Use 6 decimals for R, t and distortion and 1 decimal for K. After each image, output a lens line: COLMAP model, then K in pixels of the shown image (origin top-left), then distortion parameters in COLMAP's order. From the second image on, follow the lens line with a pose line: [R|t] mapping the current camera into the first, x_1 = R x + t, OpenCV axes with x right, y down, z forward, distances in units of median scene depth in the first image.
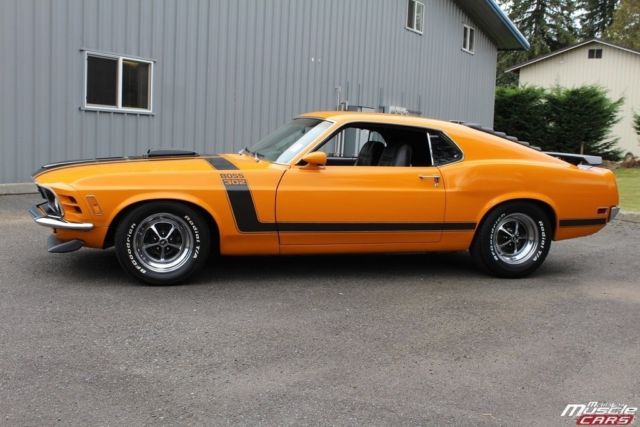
lens RADIAL K [[766.9, 0, 320.0], [0, 766.9, 213.5], [0, 0, 1]] dist [-0.089224, 0.045985]
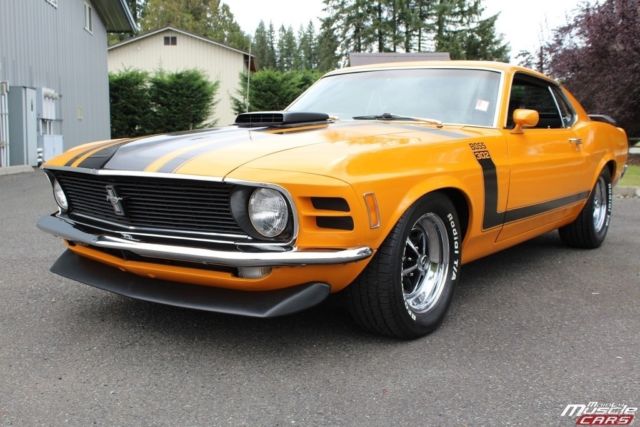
lens RADIAL K [[710.1, 0, 332.7], [0, 710.1, 214.4], [0, 0, 1]] dist [-0.115908, 0.183528]
pose [[0.769422, -0.110411, 0.629126, -0.529365], [0.095407, 0.993763, 0.057722, -0.033558], [-0.631575, 0.015610, 0.775157, 0.540643]]
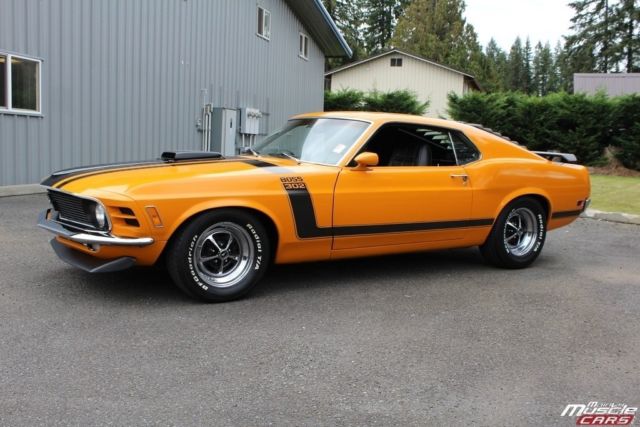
lens RADIAL K [[702.2, 0, 327.9], [0, 702.2, 214.9], [0, 0, 1]] dist [-0.126563, 0.179660]
pose [[0.953573, -0.039452, 0.298566, -0.292374], [0.036153, 0.999209, 0.016569, -0.016256], [-0.298984, -0.005006, 0.954245, 0.147247]]
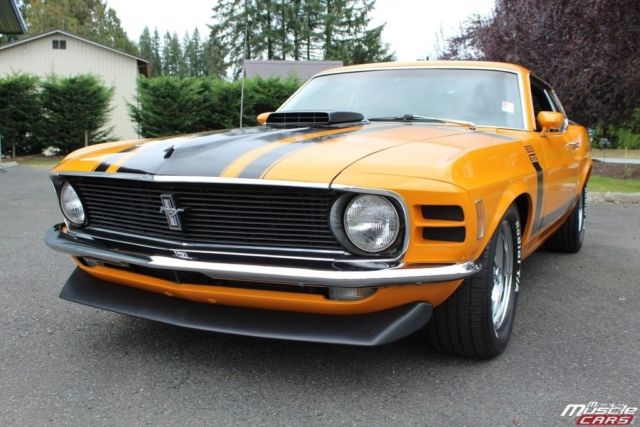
lens RADIAL K [[702.2, 0, 327.9], [0, 702.2, 214.9], [0, 0, 1]] dist [-0.126563, 0.179660]
pose [[0.657310, -0.116333, 0.744587, -0.573751], [0.102421, 0.992637, 0.064671, -0.043623], [-0.746628, 0.033753, 0.664385, 0.664024]]
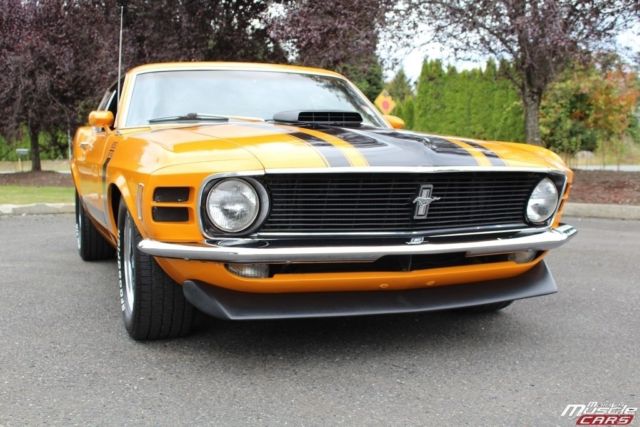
lens RADIAL K [[806.7, 0, 320.0], [0, 806.7, 213.5], [0, 0, 1]] dist [-0.042034, -0.009997]
pose [[-0.109124, -0.116147, 0.987219, -0.792492], [0.112467, 0.985330, 0.128357, -0.087268], [-0.987645, 0.125037, -0.094461, 1.064263]]
